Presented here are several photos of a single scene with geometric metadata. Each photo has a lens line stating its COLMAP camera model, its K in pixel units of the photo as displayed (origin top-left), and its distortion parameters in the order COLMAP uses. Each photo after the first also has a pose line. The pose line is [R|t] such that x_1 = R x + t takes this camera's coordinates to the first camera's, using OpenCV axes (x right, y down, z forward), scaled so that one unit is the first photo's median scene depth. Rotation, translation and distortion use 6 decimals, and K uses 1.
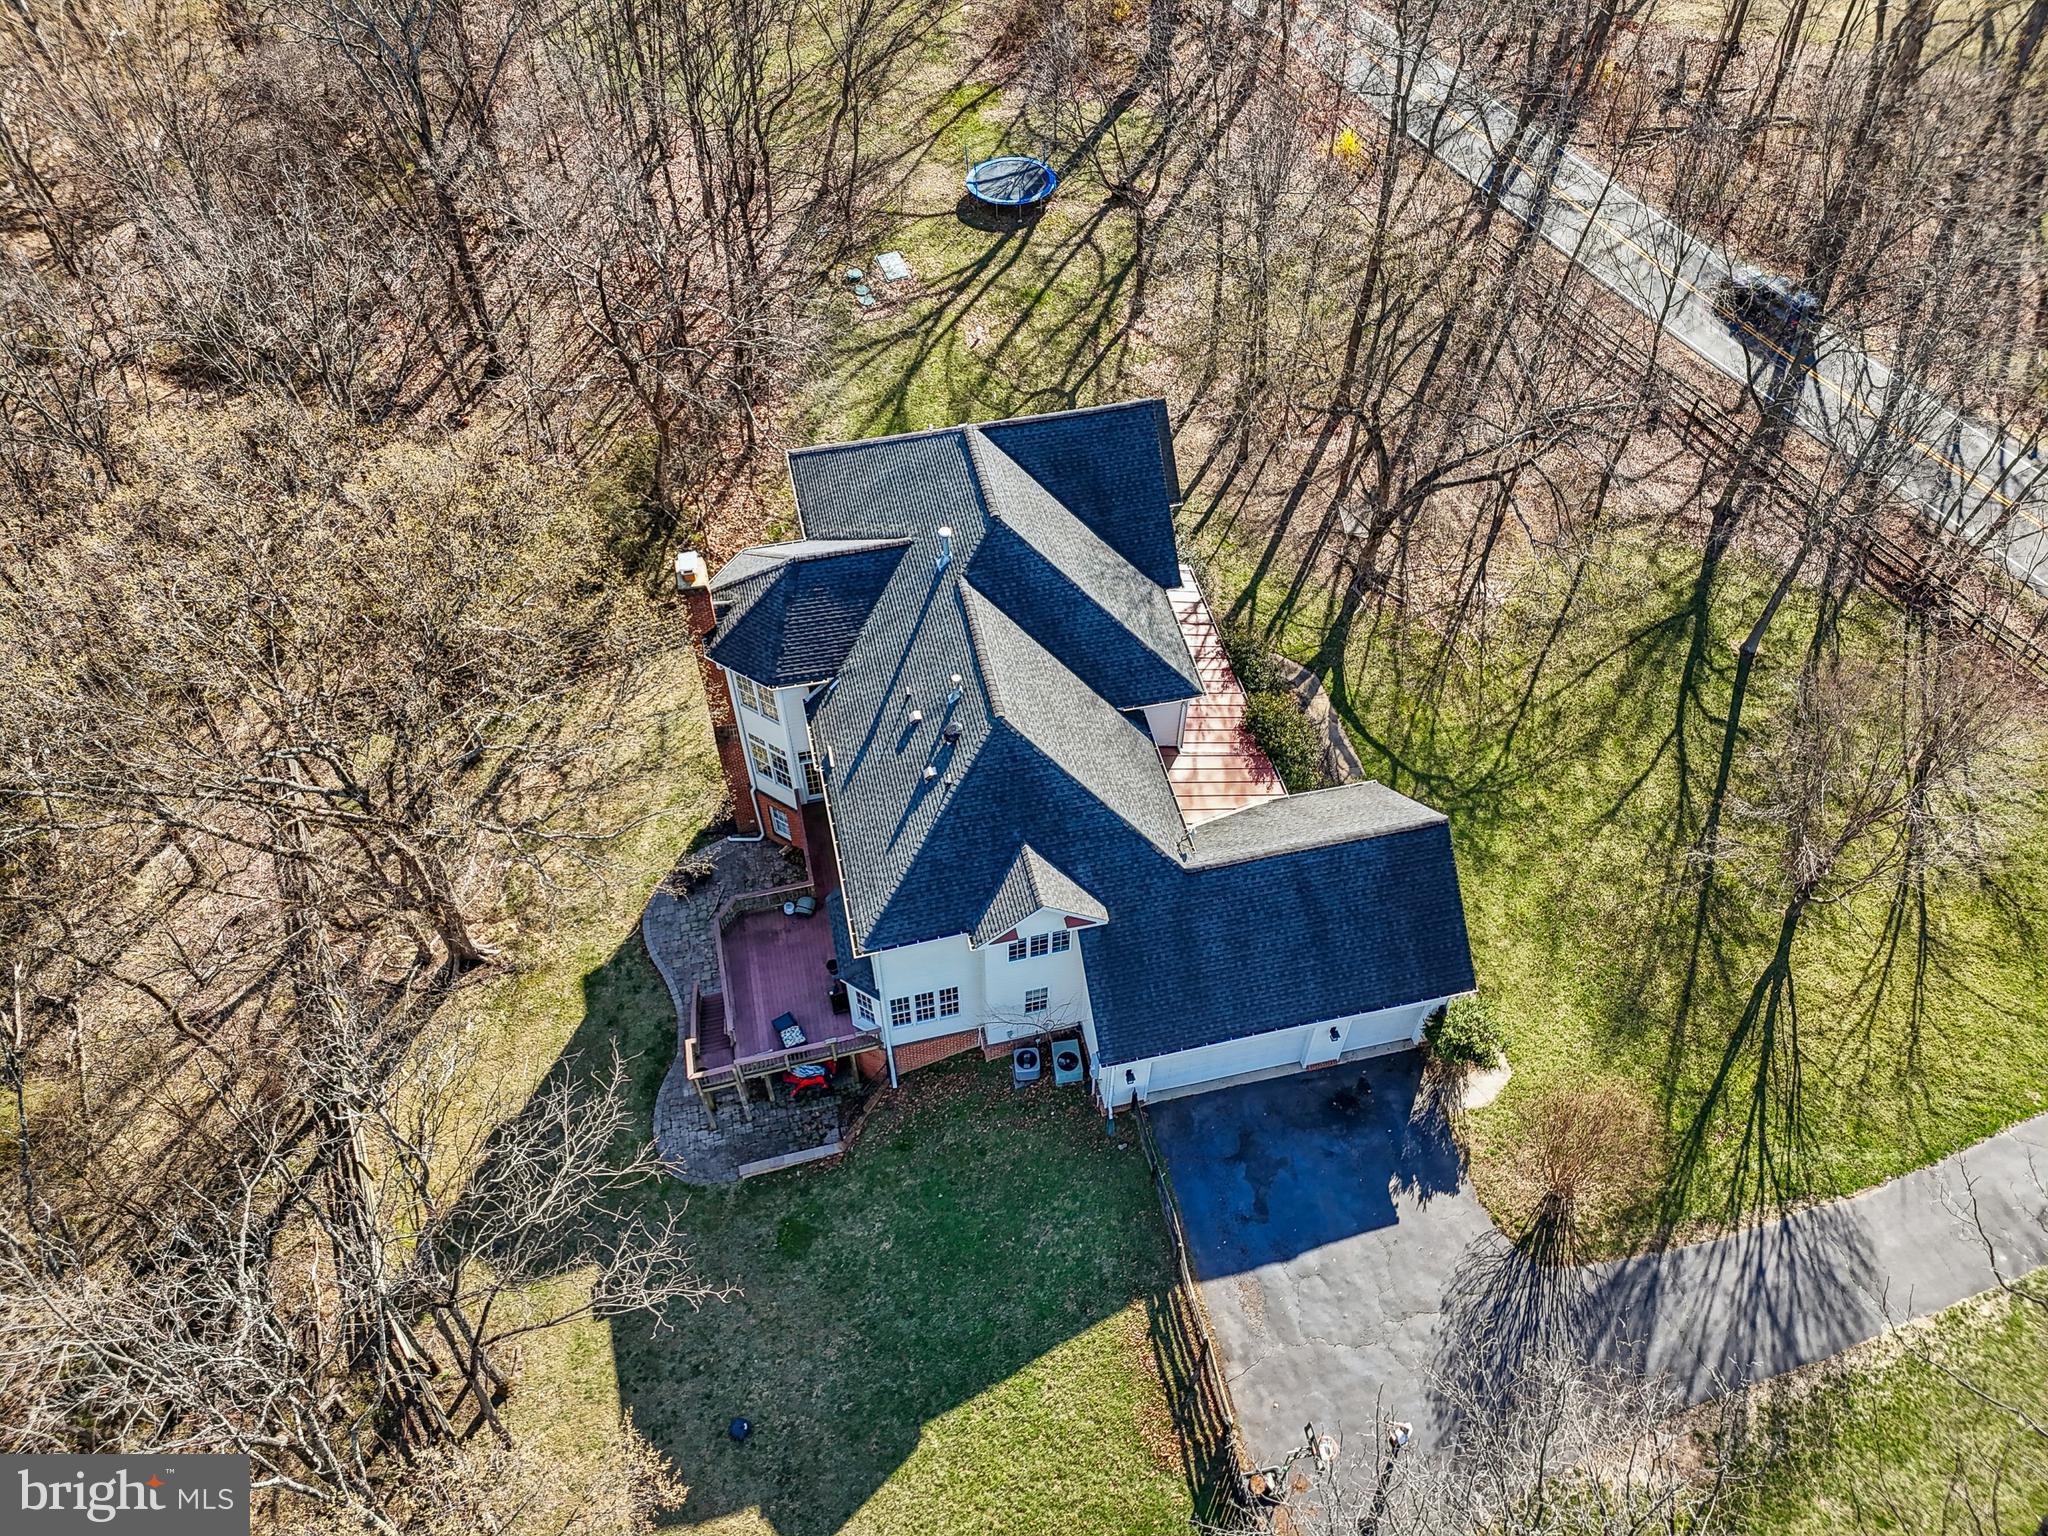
lens RADIAL K [[1535.3, 0, 1032.3], [0, 1535.3, 744.3], [0, 0, 1]] dist [0.076368, -0.112478]
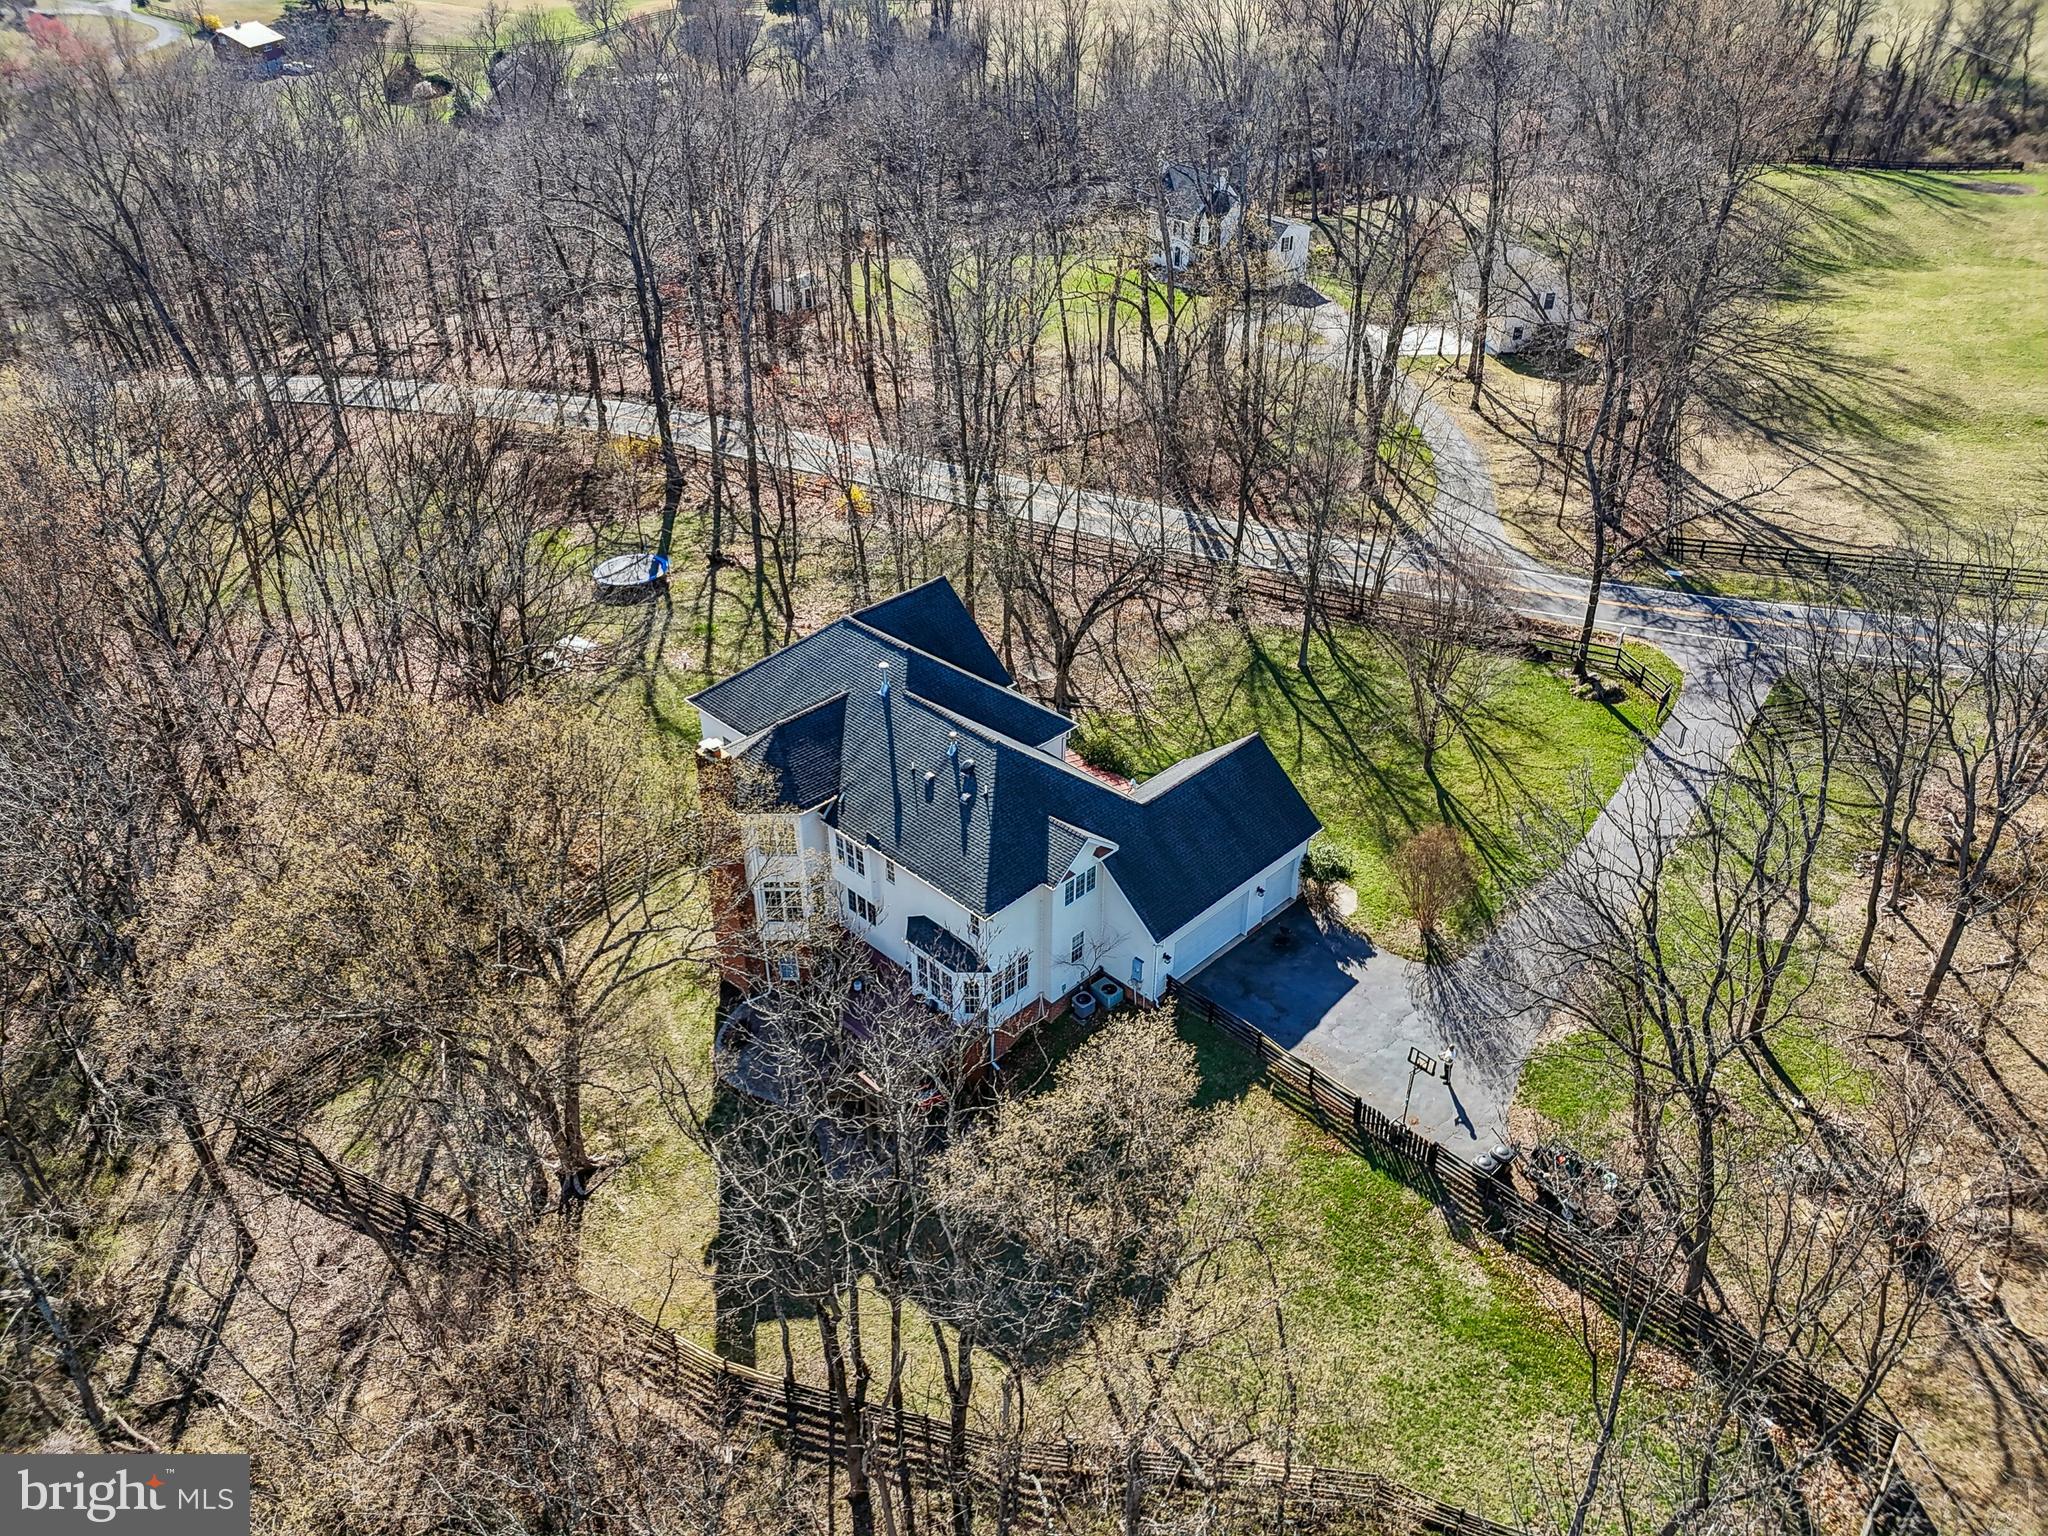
lens RADIAL K [[1535.3, 0, 1032.3], [0, 1535.3, 744.3], [0, 0, 1]] dist [0.076368, -0.112478]
pose [[0.842231, -0.283929, 0.458292, -0.592929], [0.416804, 0.882099, -0.219492, 0.284413], [-0.341939, 0.375881, 0.861273, -0.223368]]
